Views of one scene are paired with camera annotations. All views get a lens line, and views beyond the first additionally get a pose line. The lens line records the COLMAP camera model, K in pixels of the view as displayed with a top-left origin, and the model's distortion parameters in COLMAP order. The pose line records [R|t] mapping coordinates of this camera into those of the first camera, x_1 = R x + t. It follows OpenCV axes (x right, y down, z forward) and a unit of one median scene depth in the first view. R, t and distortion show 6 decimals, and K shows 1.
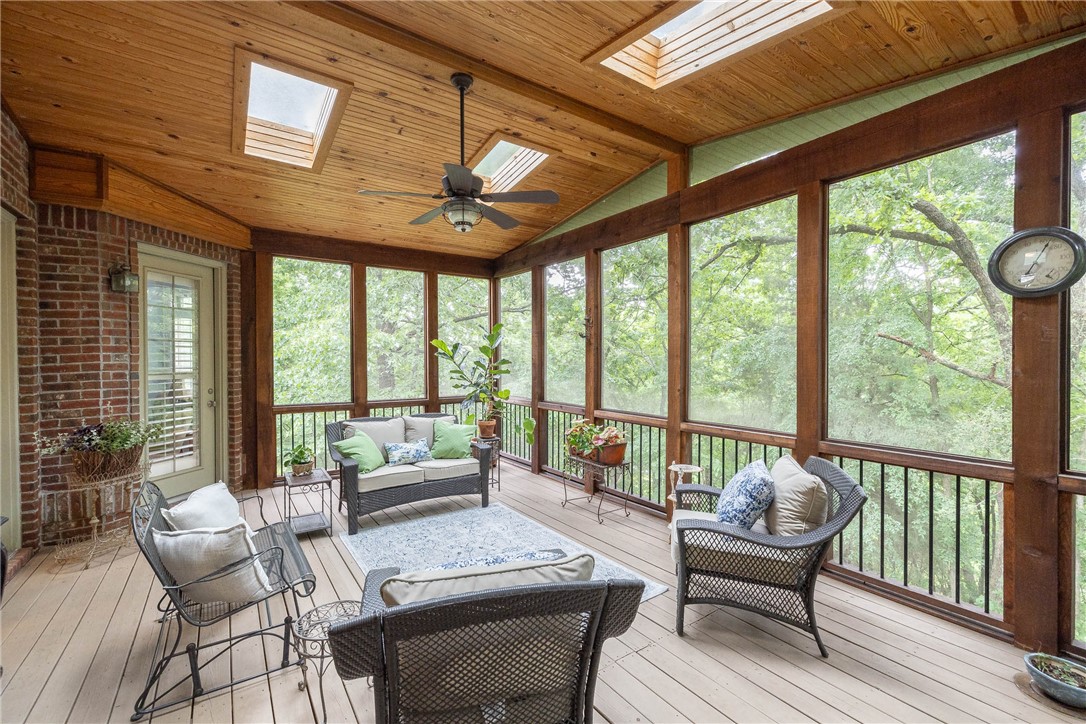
lens RADIAL K [[465.1, 0, 538.8], [0, 465.1, 362.8], [0, 0, 1]] dist [0.002102, 0.001034]
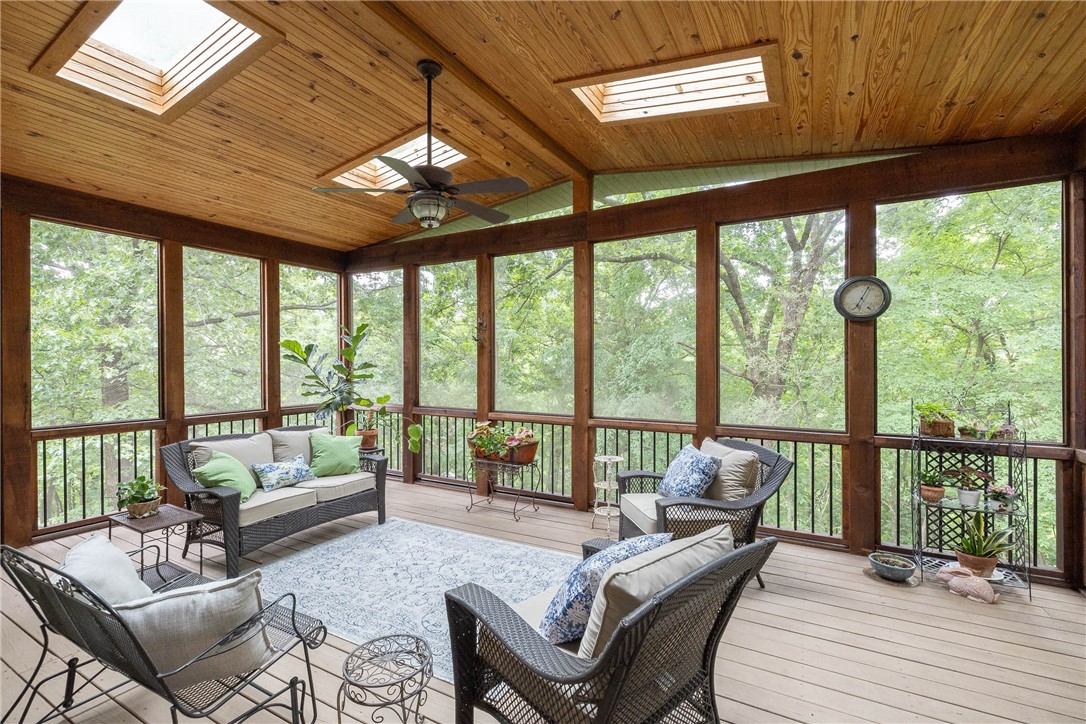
lens RADIAL K [[465.1, 0, 549.7], [0, 465.1, 361.5], [0, 0, 1]] dist [0.002102, 0.001034]
pose [[0.903312, -0.001621, 0.428981, -0.245303], [0.005526, 0.999954, -0.007858, -0.001075], [-0.428948, 0.009469, 0.903279, 0.031185]]
